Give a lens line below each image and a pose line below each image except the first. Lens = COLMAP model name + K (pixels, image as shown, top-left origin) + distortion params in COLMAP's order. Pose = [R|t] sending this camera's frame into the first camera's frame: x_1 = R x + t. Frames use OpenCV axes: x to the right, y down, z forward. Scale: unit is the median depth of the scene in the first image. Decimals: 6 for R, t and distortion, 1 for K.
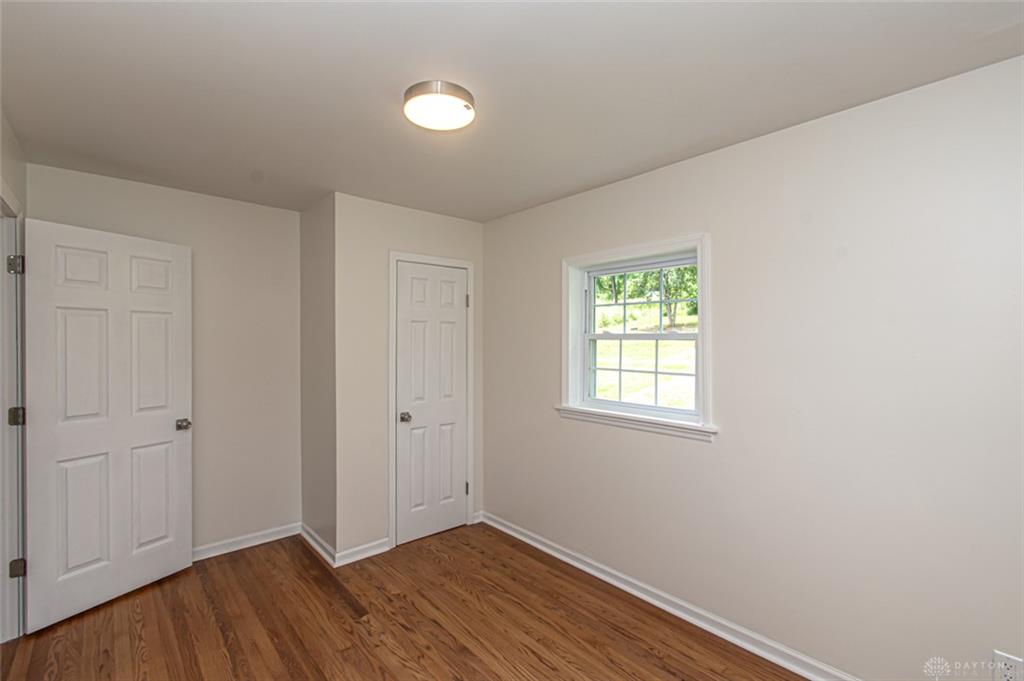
lens RADIAL K [[465.9, 0, 512.0], [0, 465.9, 340.5], [0, 0, 1]] dist [0.000405, 0.000053]
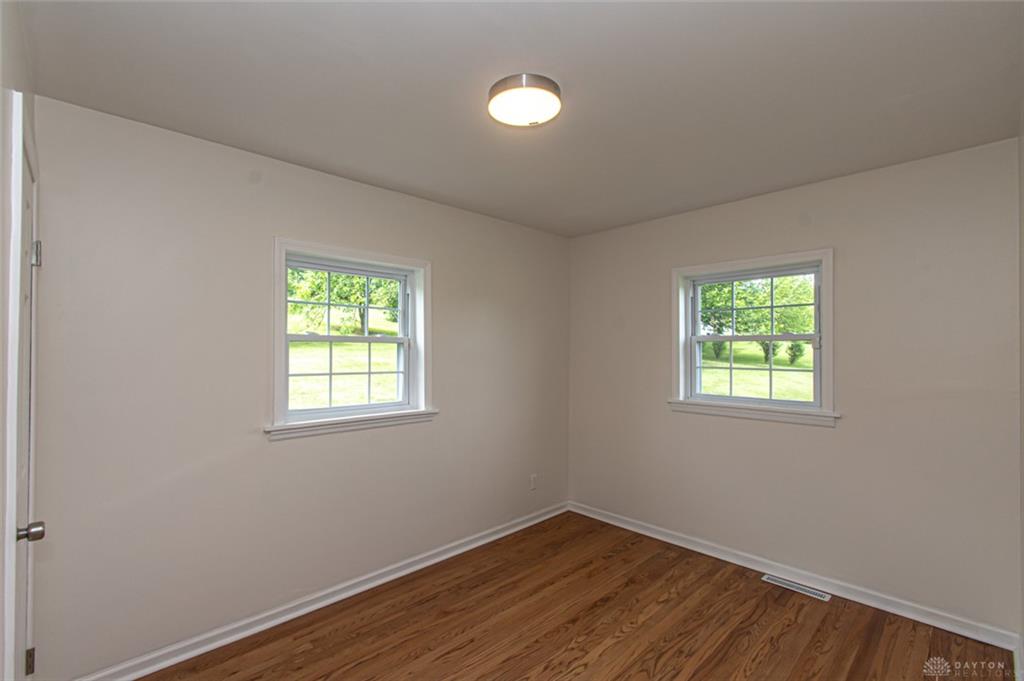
lens RADIAL K [[439.9, 0, 510.0], [0, 439.9, 345.1], [0, 0, 1]] dist [0.000404, 0.000063]
pose [[-0.056843, 0.014521, 0.998278, -0.763689], [-0.008285, 0.999853, -0.015015, 0.016746], [-0.998349, -0.009125, -0.056715, 0.772786]]
